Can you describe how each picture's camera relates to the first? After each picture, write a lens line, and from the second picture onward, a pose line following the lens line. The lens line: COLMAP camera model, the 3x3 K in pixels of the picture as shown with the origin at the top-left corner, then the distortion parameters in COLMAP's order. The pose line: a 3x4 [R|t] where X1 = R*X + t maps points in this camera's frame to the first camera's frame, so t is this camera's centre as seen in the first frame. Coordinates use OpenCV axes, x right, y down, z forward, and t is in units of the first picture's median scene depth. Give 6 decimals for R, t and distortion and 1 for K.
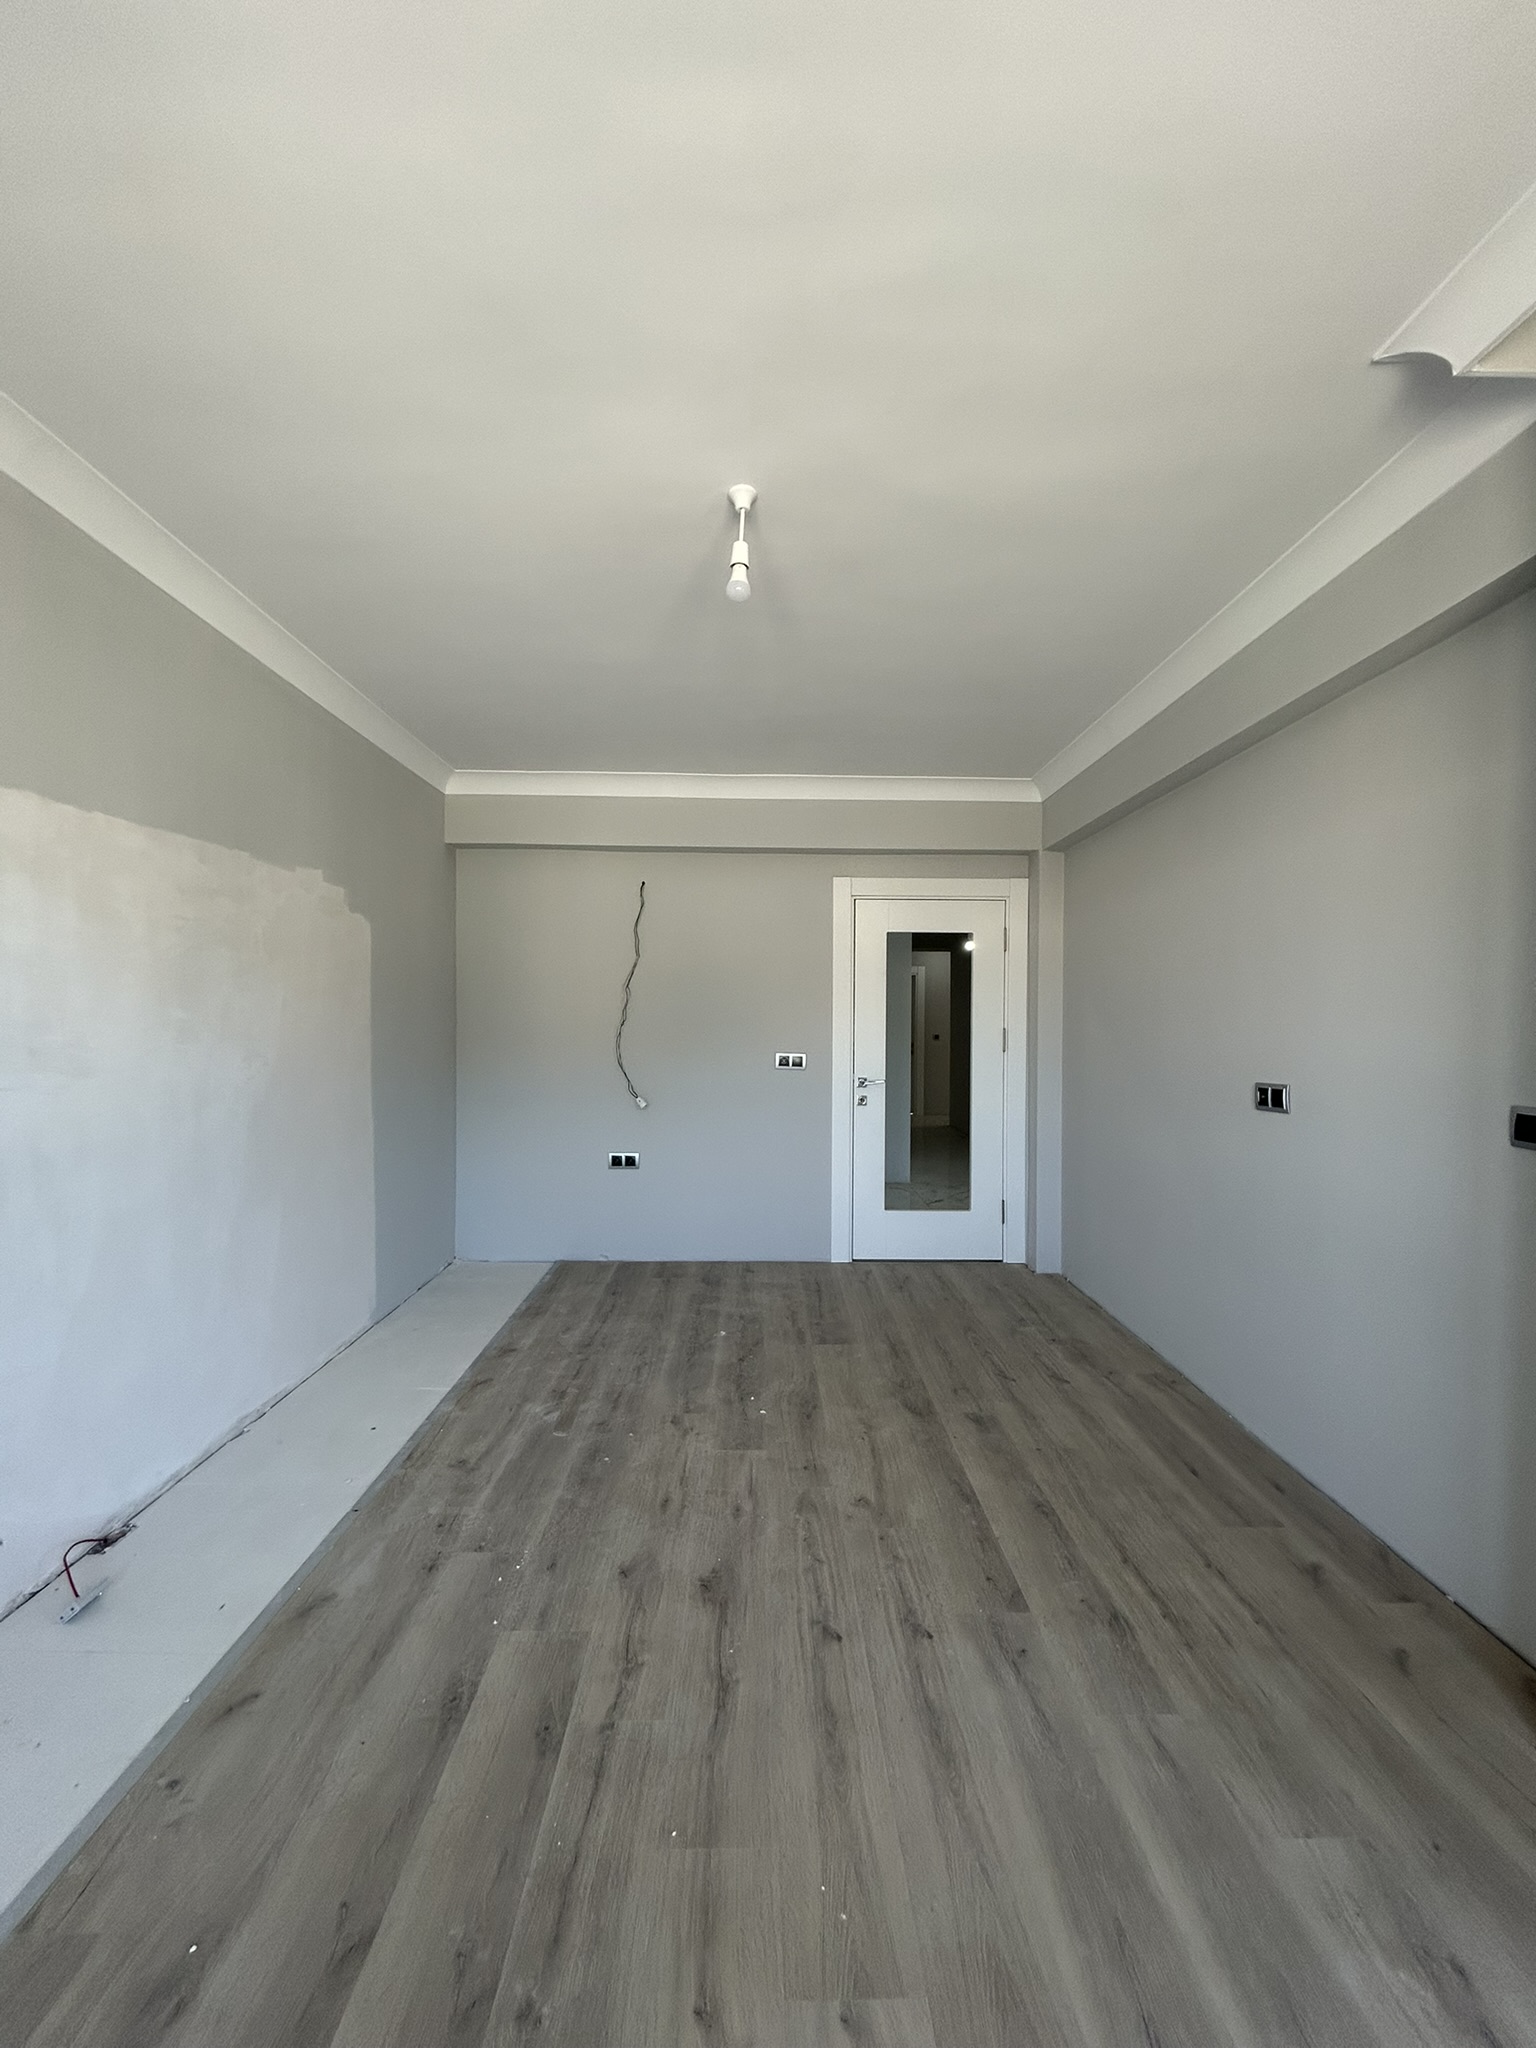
lens RADIAL K [[823.3, 0, 769.8], [0, 823.3, 1025.7], [0, 0, 1]] dist [-0.001689, 0.000801]
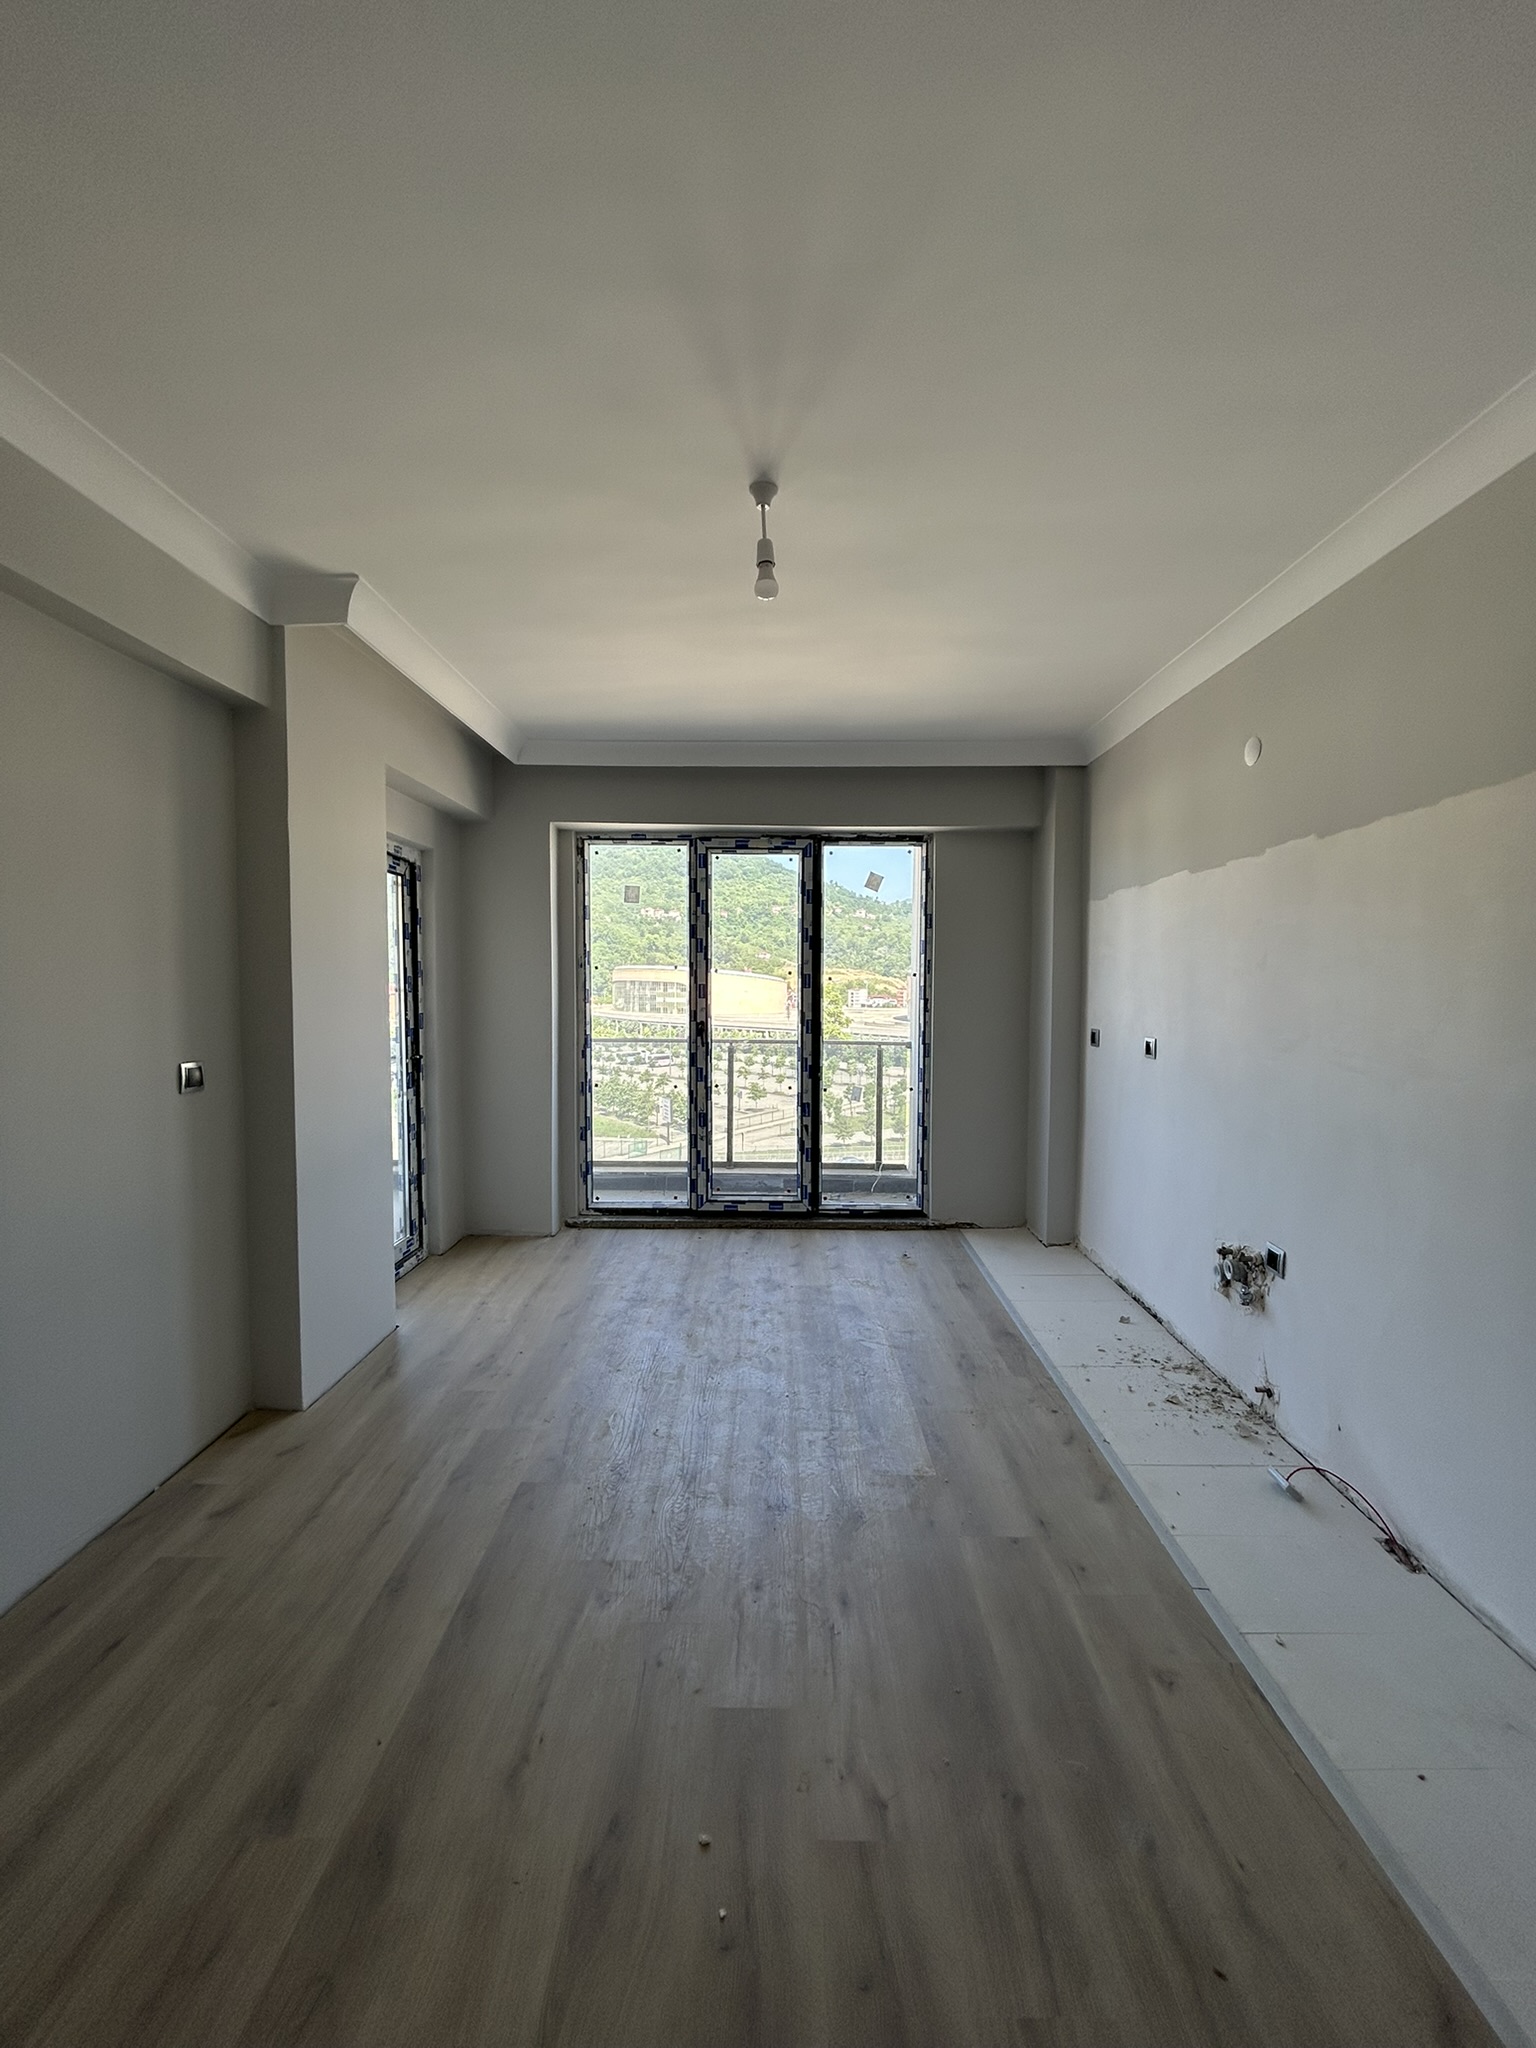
lens RADIAL K [[823.3, 0, 769.8], [0, 823.3, 1025.7], [0, 0, 1]] dist [-0.001689, 0.000801]
pose [[-0.999658, -0.014353, 0.021857, -0.065853], [-0.012962, 0.997959, 0.062527, -0.047702], [-0.022710, 0.062223, -0.997804, 1.892599]]
